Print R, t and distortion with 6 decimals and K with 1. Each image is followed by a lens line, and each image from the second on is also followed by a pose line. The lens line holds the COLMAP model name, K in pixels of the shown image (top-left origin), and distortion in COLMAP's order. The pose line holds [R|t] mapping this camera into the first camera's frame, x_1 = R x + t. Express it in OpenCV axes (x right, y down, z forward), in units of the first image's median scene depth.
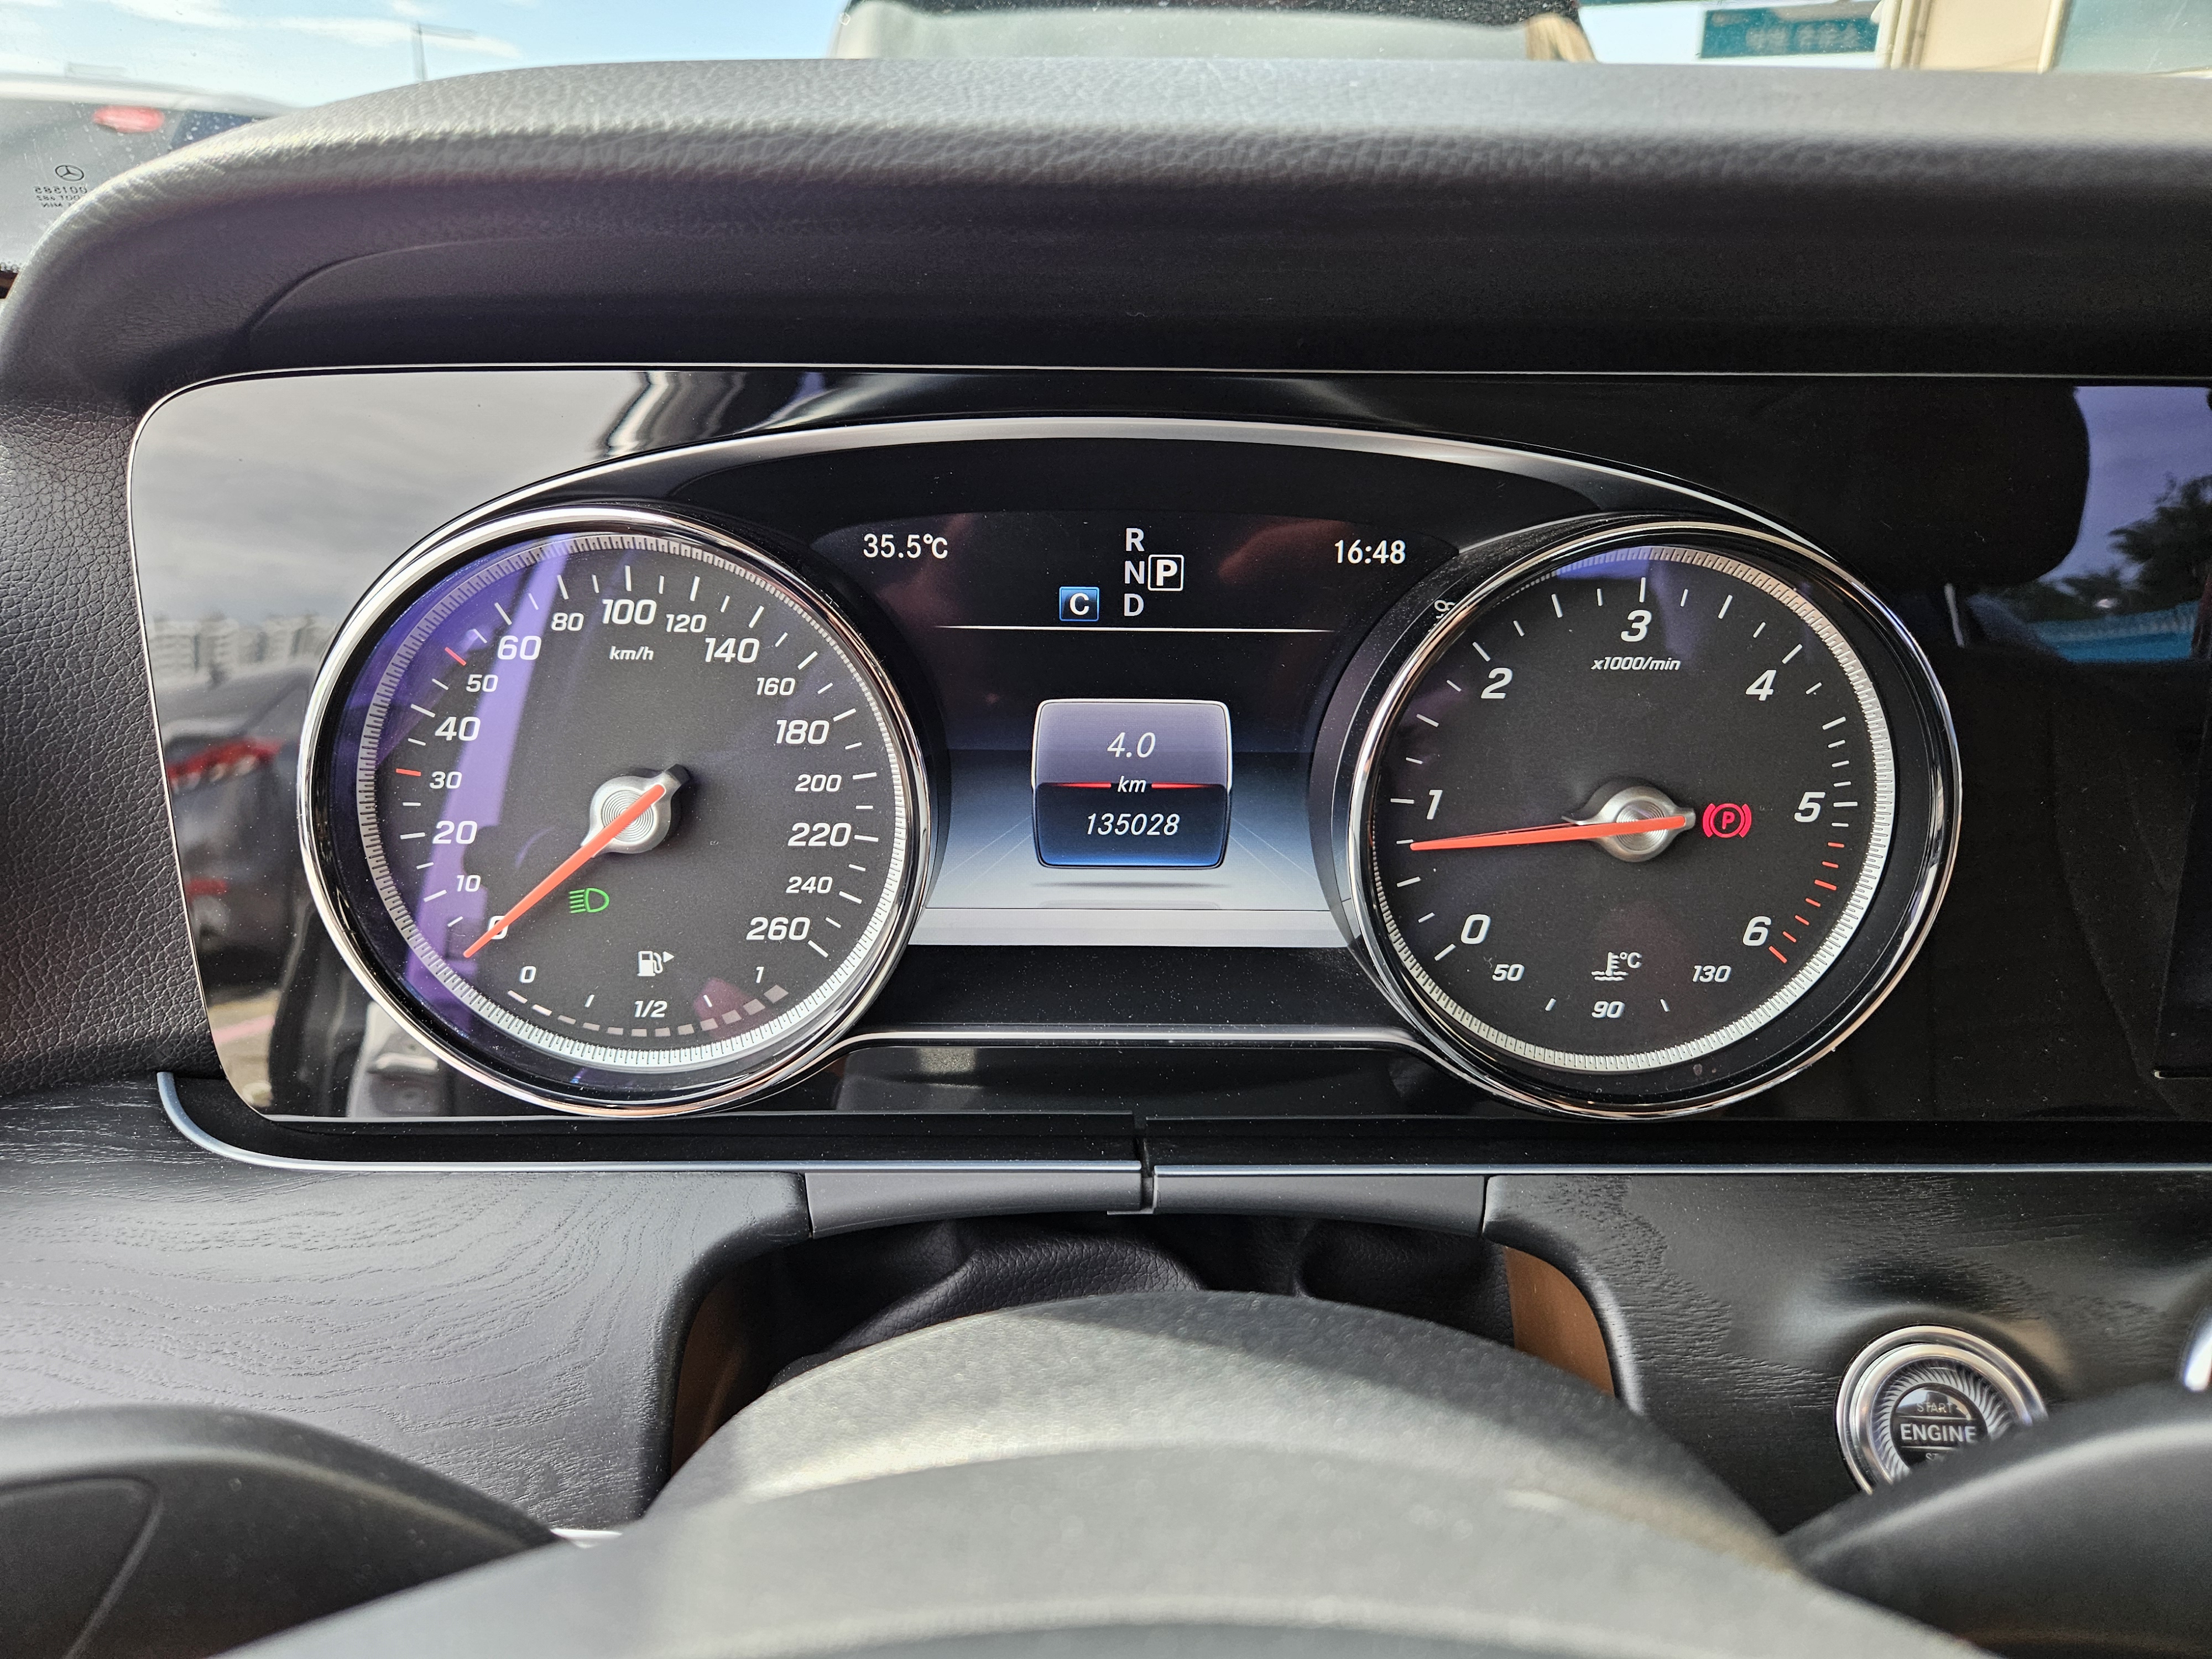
lens RADIAL K [[1526.8, 0, 1077.7], [0, 1526.8, 856.7], [0, 0, 1]] dist [0.060938, -0.051517]
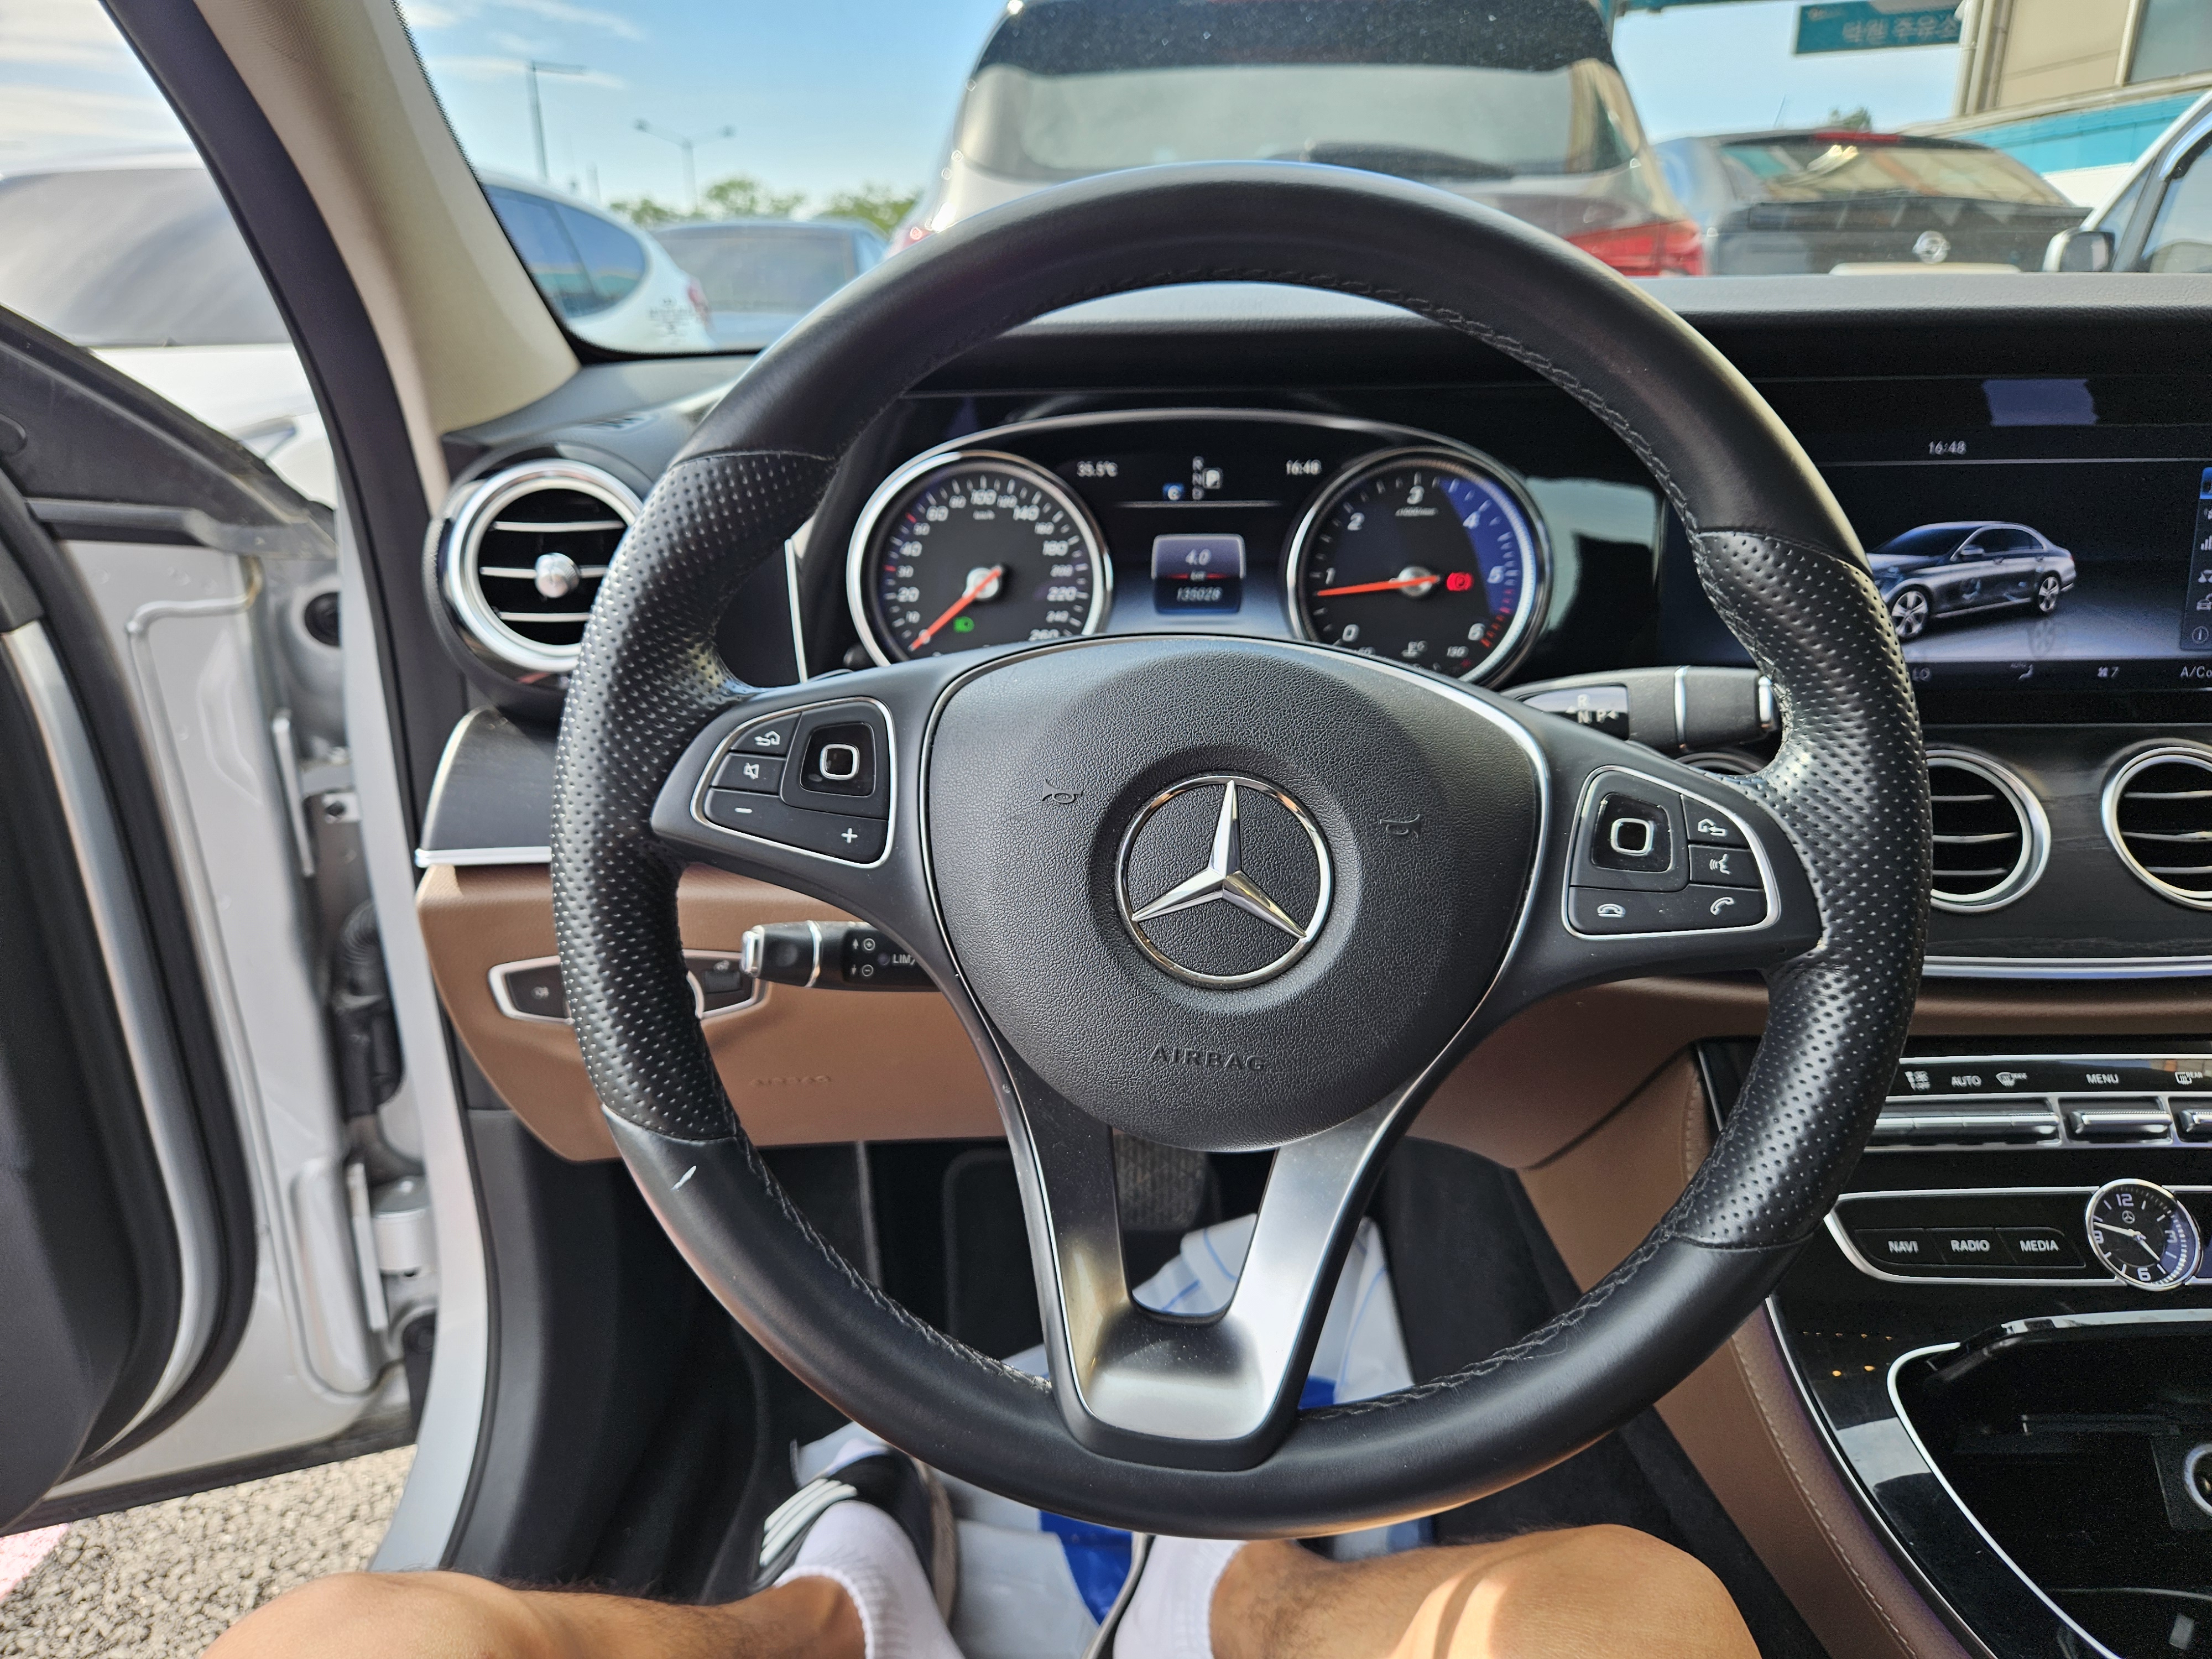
lens RADIAL K [[1526.8, 0, 1109.1], [0, 1526.8, 853.0], [0, 0, 1]] dist [0.060938, -0.051517]
pose [[0.998889, -0.009849, -0.046090, 0.005010], [0.009468, 0.999919, -0.008478, 0.391278], [0.046170, 0.008032, 0.998901, -1.283967]]
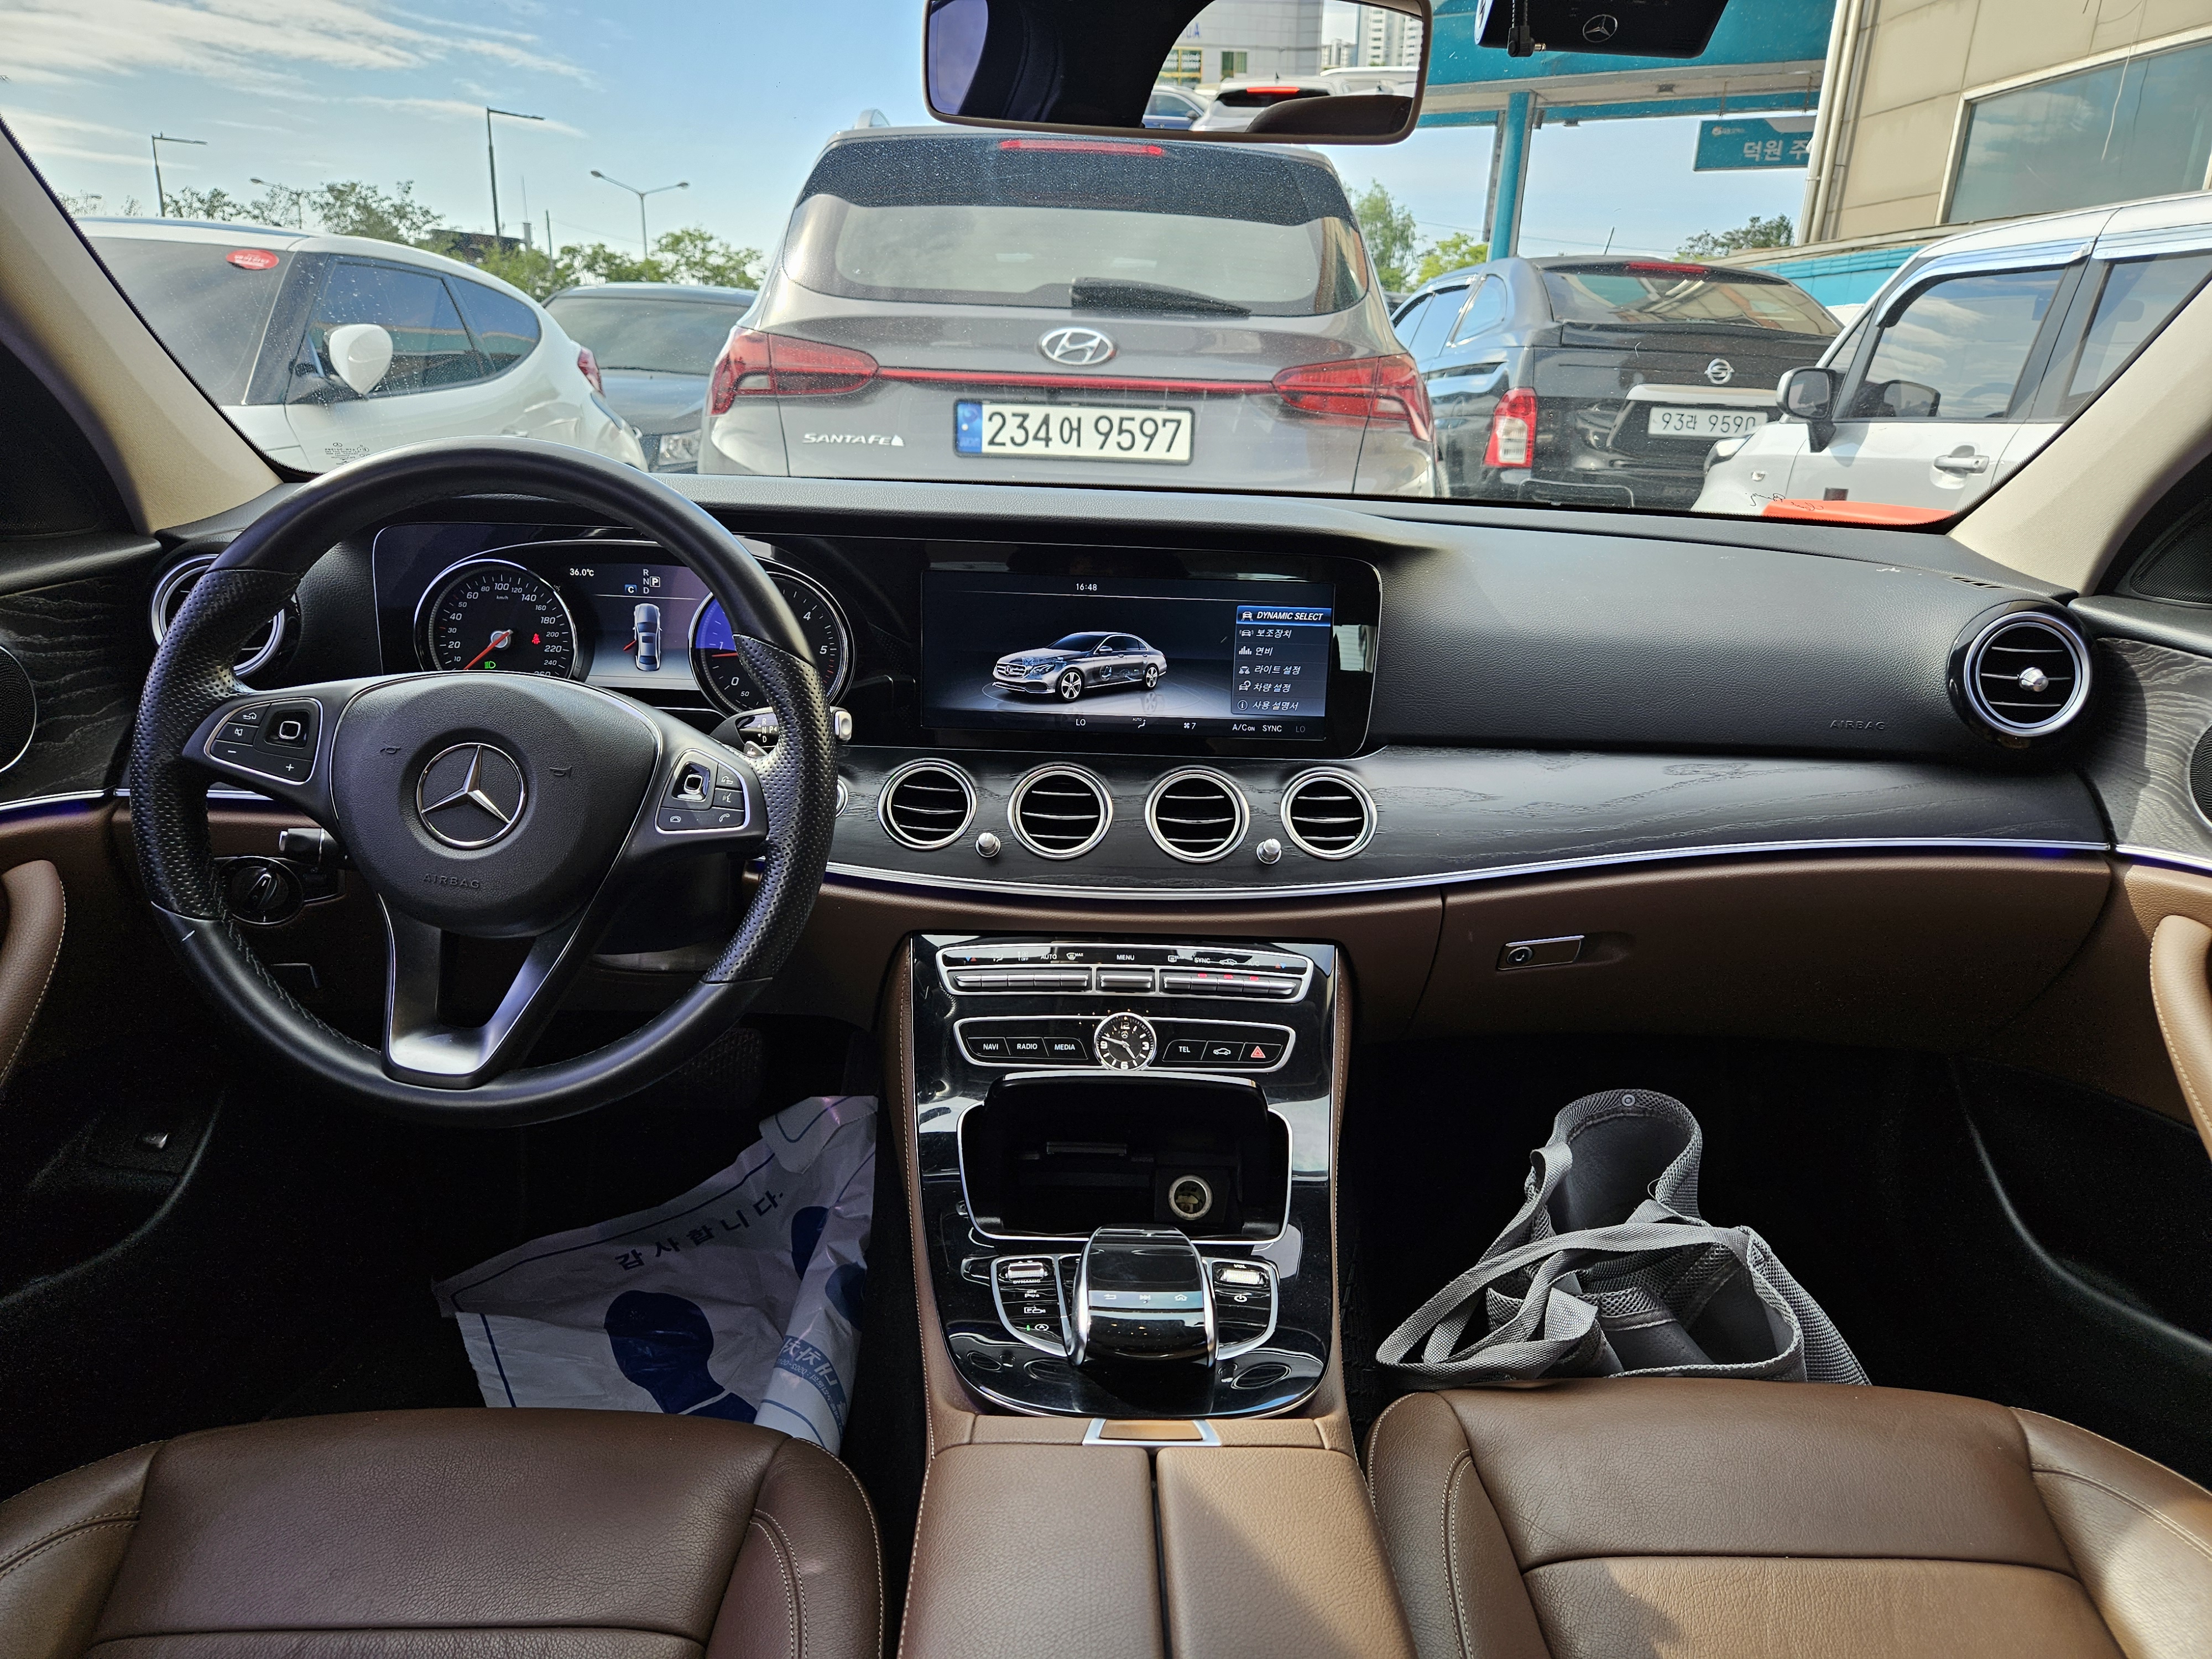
lens RADIAL K [[1526.8, 0, 1098.3], [0, 1526.8, 844.7], [0, 0, 1]] dist [0.060938, -0.051517]
pose [[0.999660, 0.025021, -0.007357, 1.173195], [-0.025350, 0.998488, -0.048779, 0.598947], [0.006125, 0.048949, 0.998783, -2.651174]]
